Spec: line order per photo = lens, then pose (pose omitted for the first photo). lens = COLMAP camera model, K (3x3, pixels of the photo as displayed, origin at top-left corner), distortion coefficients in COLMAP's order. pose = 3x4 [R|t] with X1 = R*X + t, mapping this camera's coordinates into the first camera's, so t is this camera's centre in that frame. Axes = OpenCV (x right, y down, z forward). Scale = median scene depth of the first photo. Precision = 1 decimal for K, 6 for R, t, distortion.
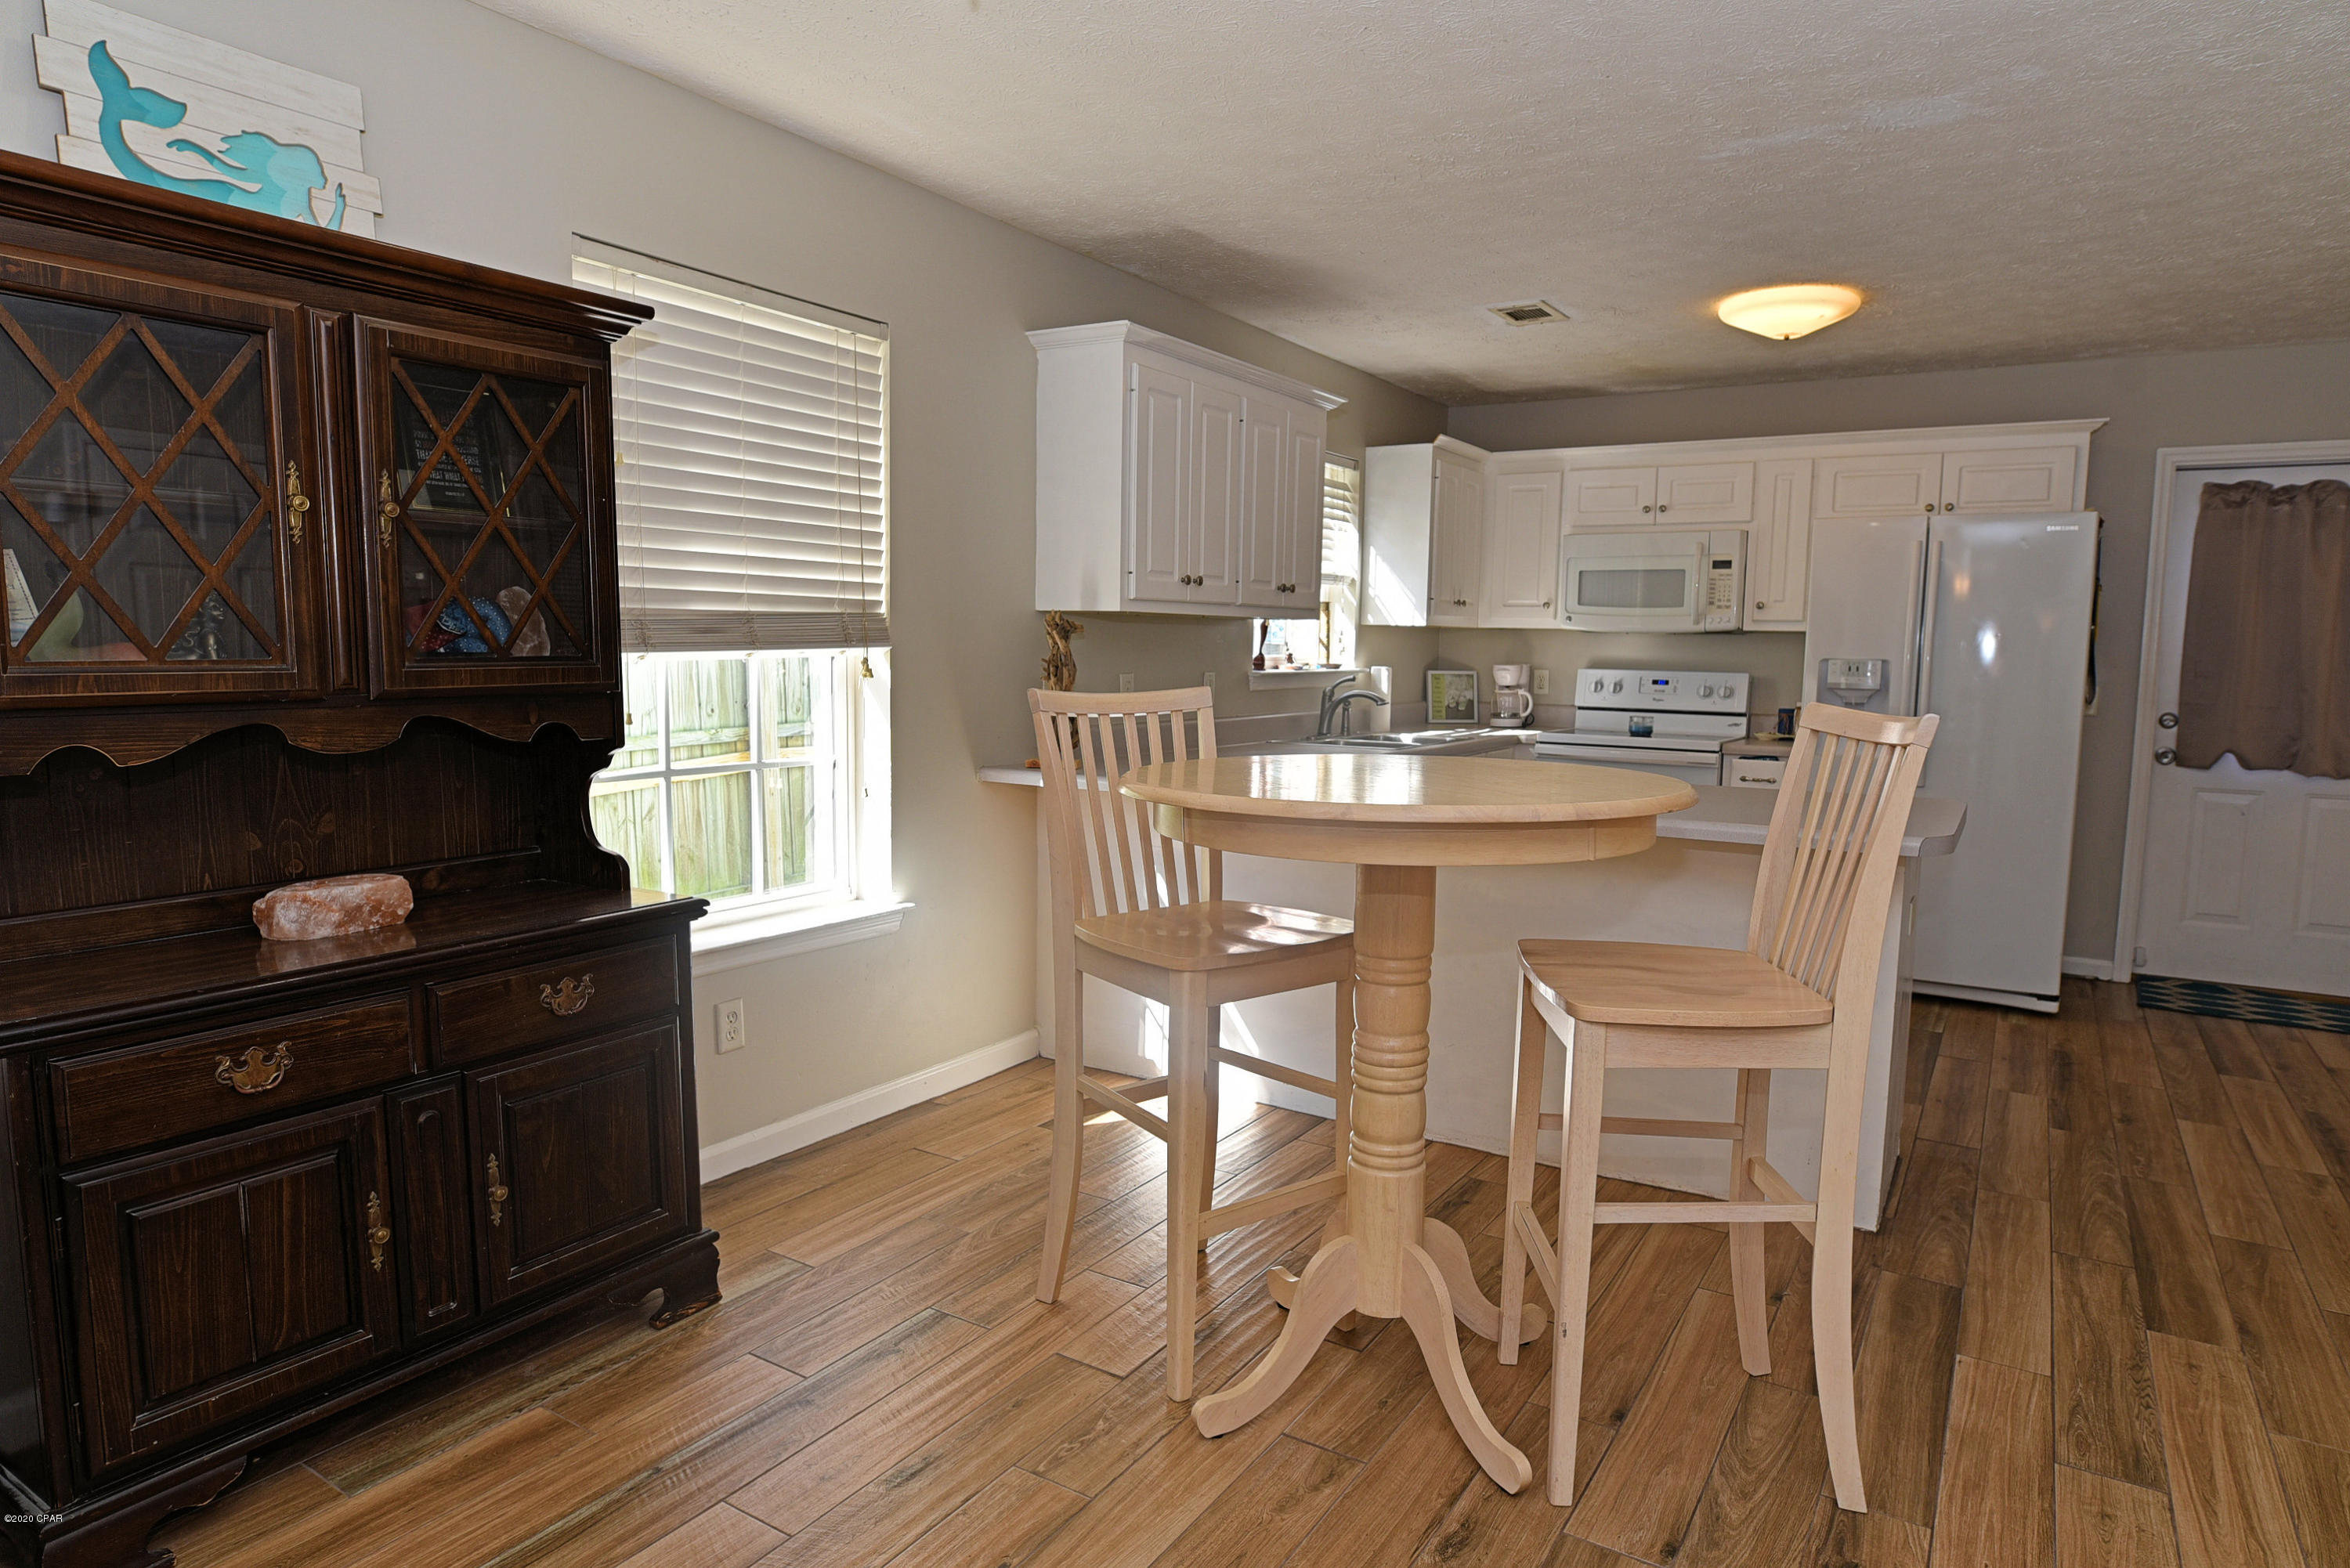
lens RADIAL K [[1351.0, 0, 1182.7], [0, 1351.0, 796.3], [0, 0, 1]] dist [-0.020183, -0.002437]
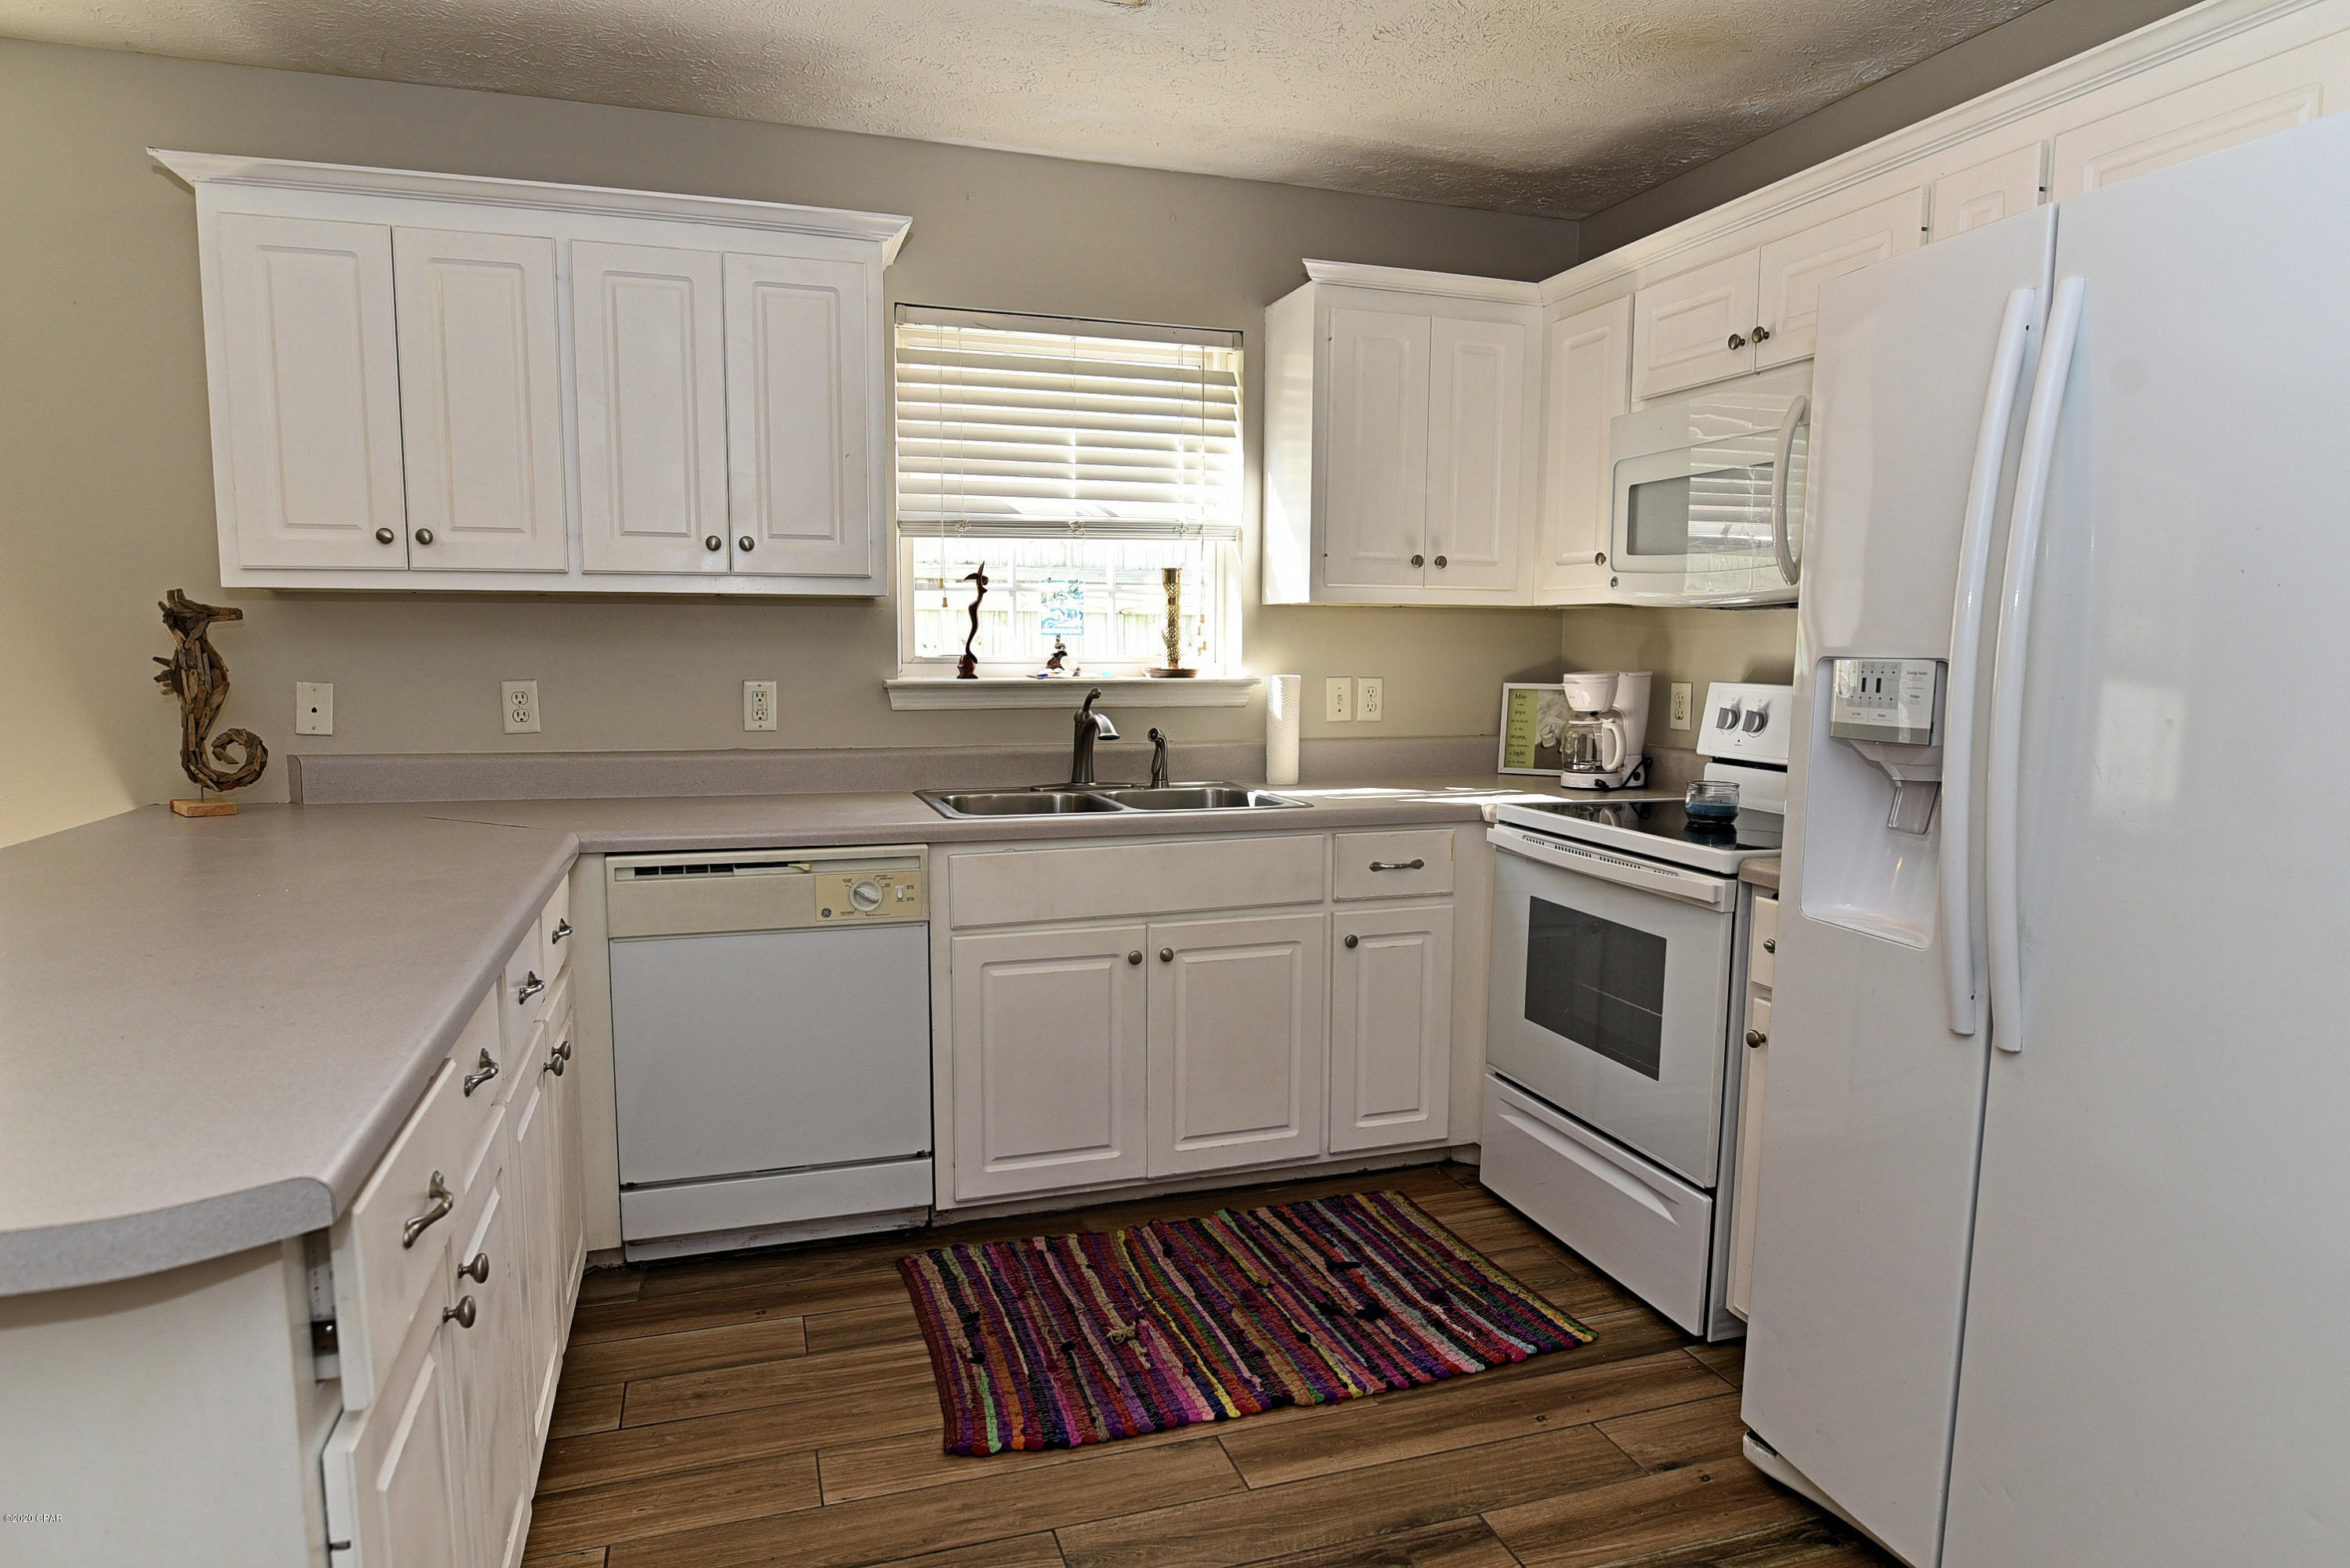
lens RADIAL K [[1351.0, 0, 1181.6], [0, 1351.0, 793.0], [0, 0, 1]] dist [-0.020183, -0.002437]
pose [[0.777951, 0.061437, -0.625314, 0.743555], [-0.066510, 0.997669, 0.015276, -0.076394], [0.624795, 0.029706, 0.780224, 0.778539]]
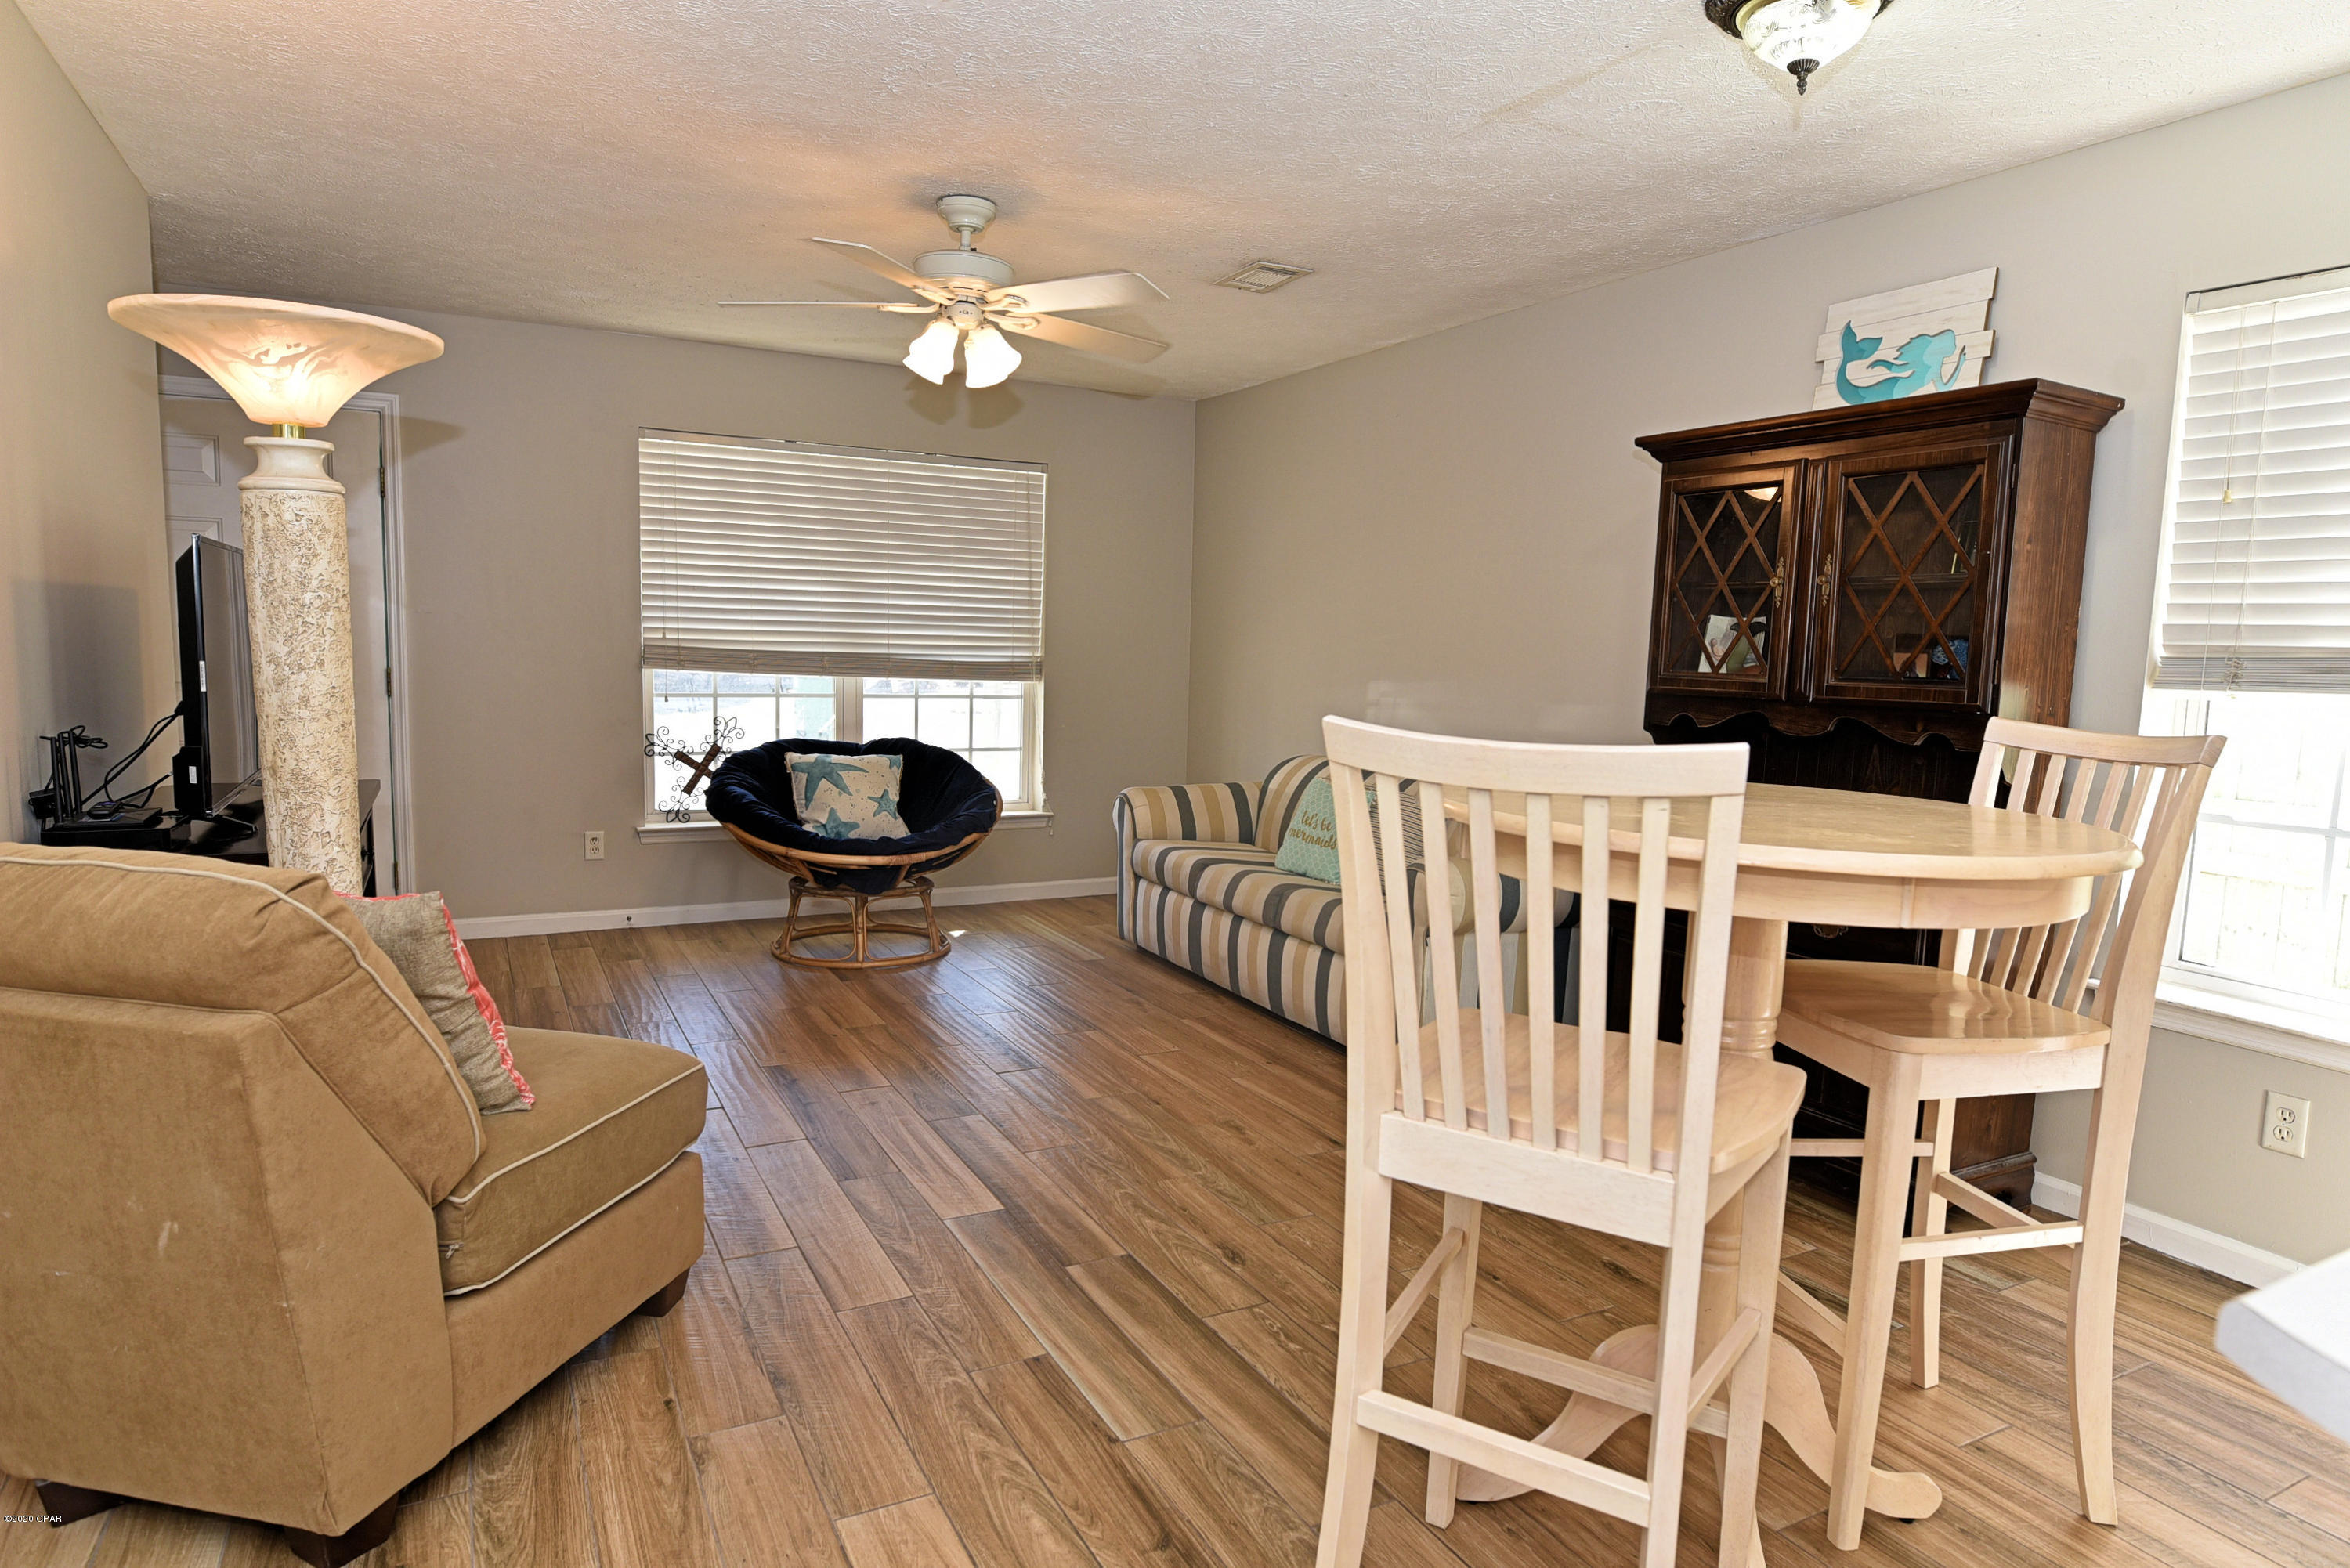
lens RADIAL K [[1351.0, 0, 1182.5], [0, 1351.0, 793.4], [0, 0, 1]] dist [-0.020183, -0.002437]
pose [[-0.491410, 0.067913, -0.868276, 0.606171], [-0.135210, 0.978919, 0.153090, -0.059639], [0.860369, 0.192630, -0.471868, 0.614264]]
